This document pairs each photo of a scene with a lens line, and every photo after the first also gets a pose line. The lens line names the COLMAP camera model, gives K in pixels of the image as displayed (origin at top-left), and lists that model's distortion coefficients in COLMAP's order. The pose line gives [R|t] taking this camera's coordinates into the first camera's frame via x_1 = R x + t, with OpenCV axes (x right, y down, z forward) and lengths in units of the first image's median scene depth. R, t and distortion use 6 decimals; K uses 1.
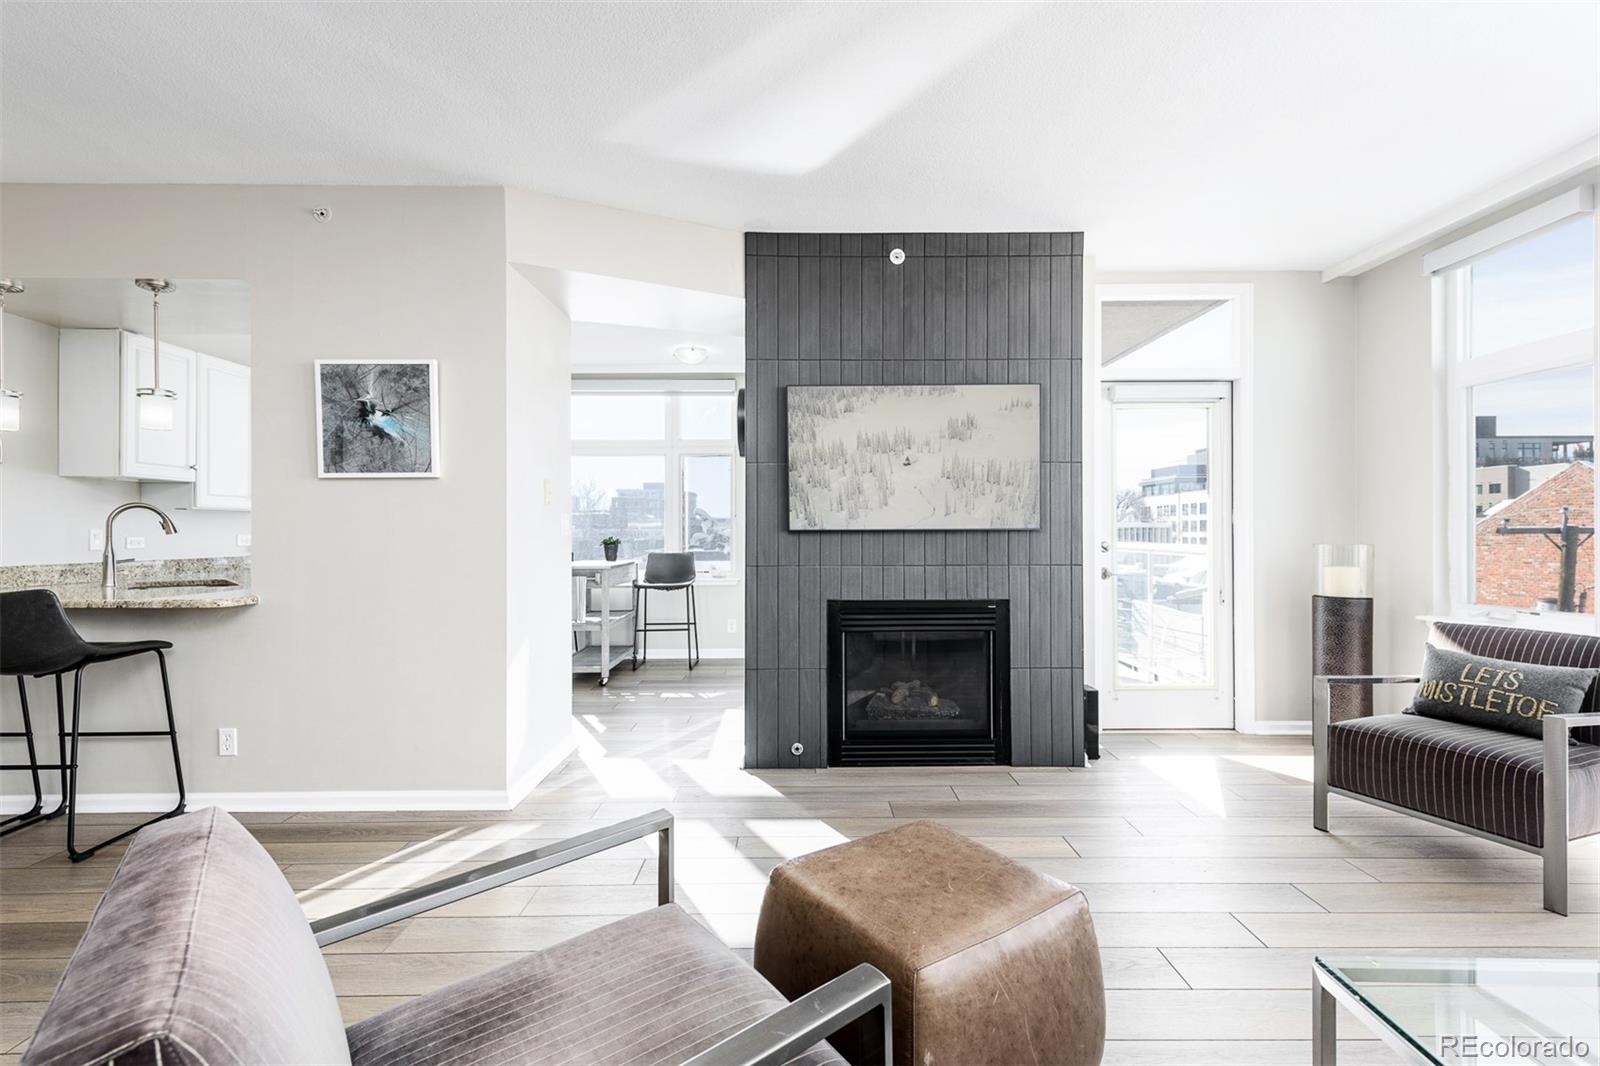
lens RADIAL K [[695.2, 0, 780.3], [0, 695.2, 534.2], [0, 0, 1]] dist [0.016435, -0.002203]
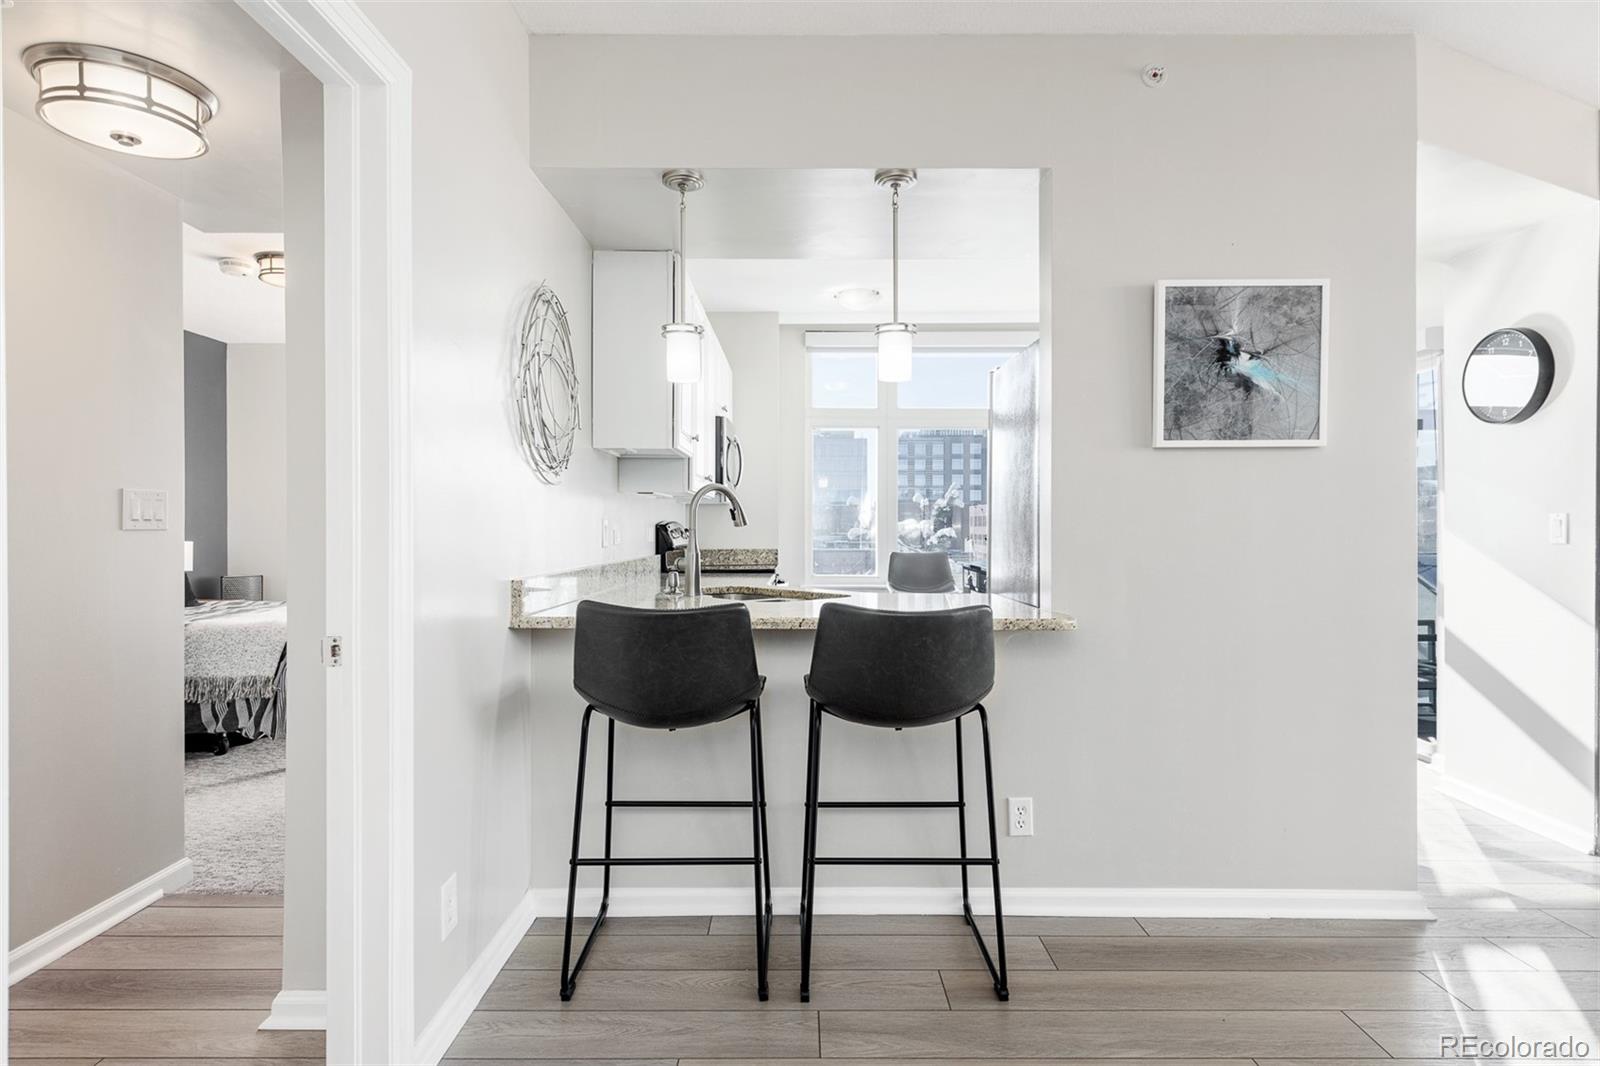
lens RADIAL K [[854.0, 0, 810.8], [0, 854.0, 531.3], [0, 0, 1]] dist [0.010740, -0.000507]
pose [[0.999933, 0.004262, 0.010775, -1.018605], [-0.004281, 0.999989, 0.001708, 0.004789], [-0.010767, -0.001754, 0.999940, 0.137424]]
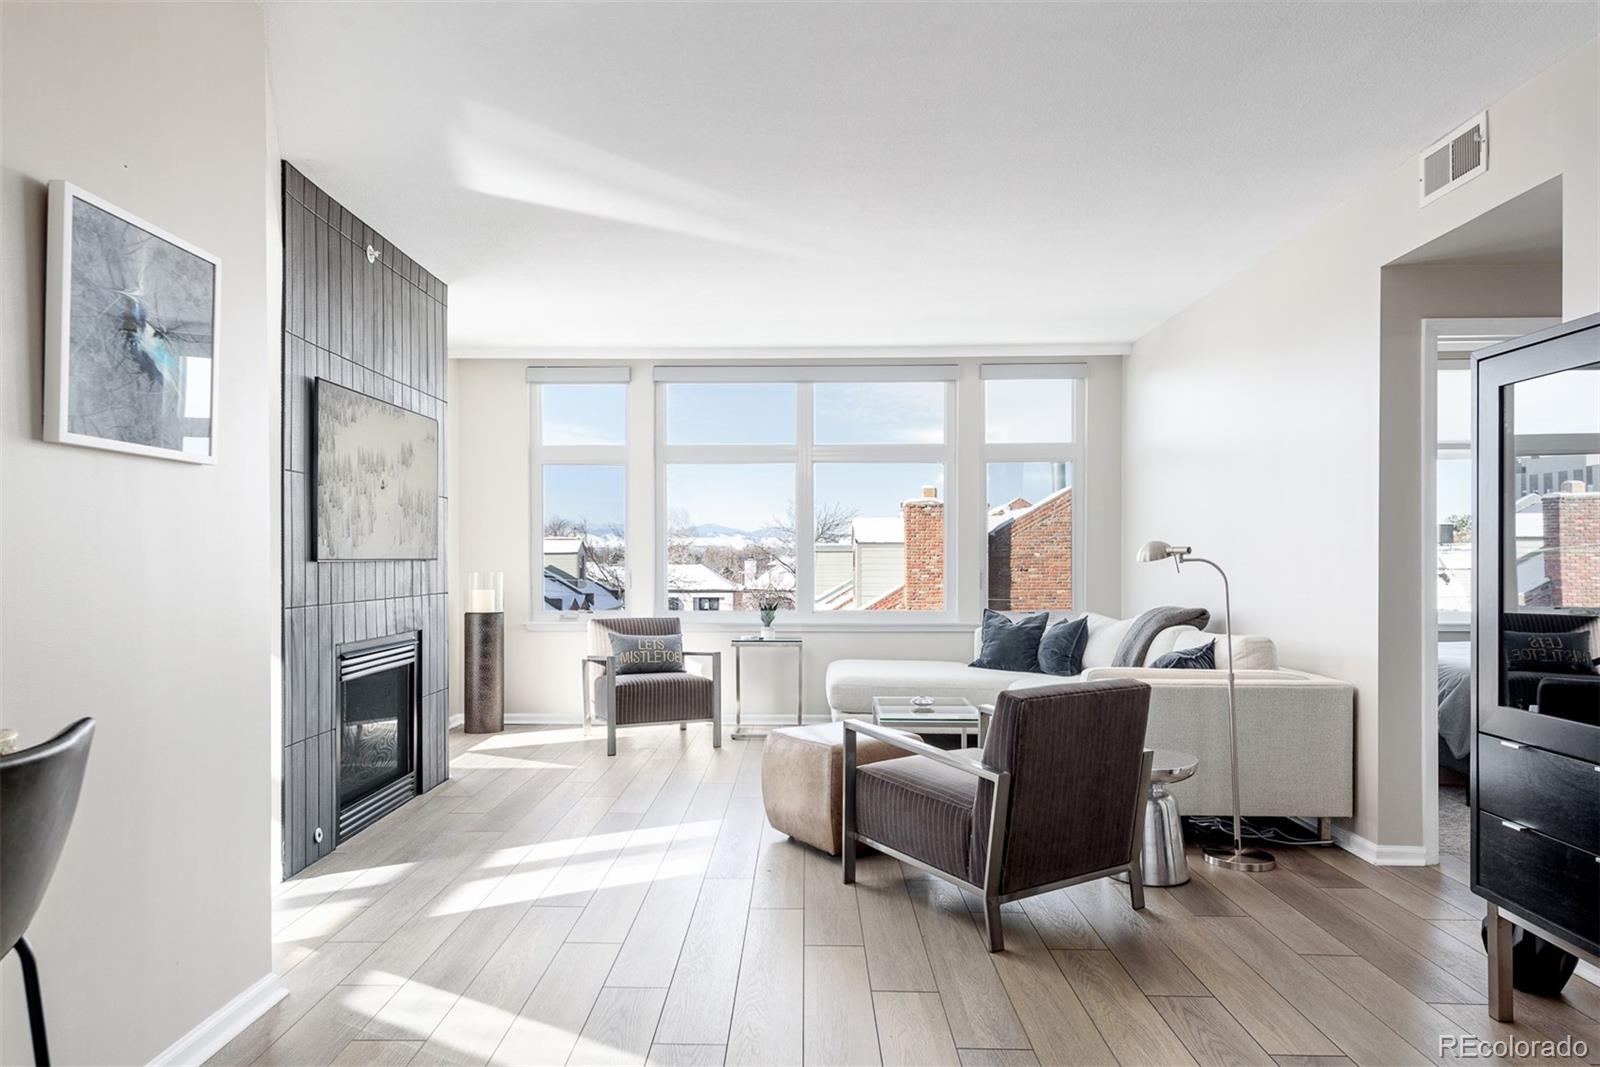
lens RADIAL K [[1018.2, 0, 773.1], [0, 1018.2, 560.4], [0, 0, 1]] dist [0.002446, -0.004965]
pose [[0.029974, 0.002412, 0.999548, -1.300555], [0.005973, 0.999979, -0.002593, 0.000385], [-0.999533, 0.006048, 0.029959, 0.521196]]
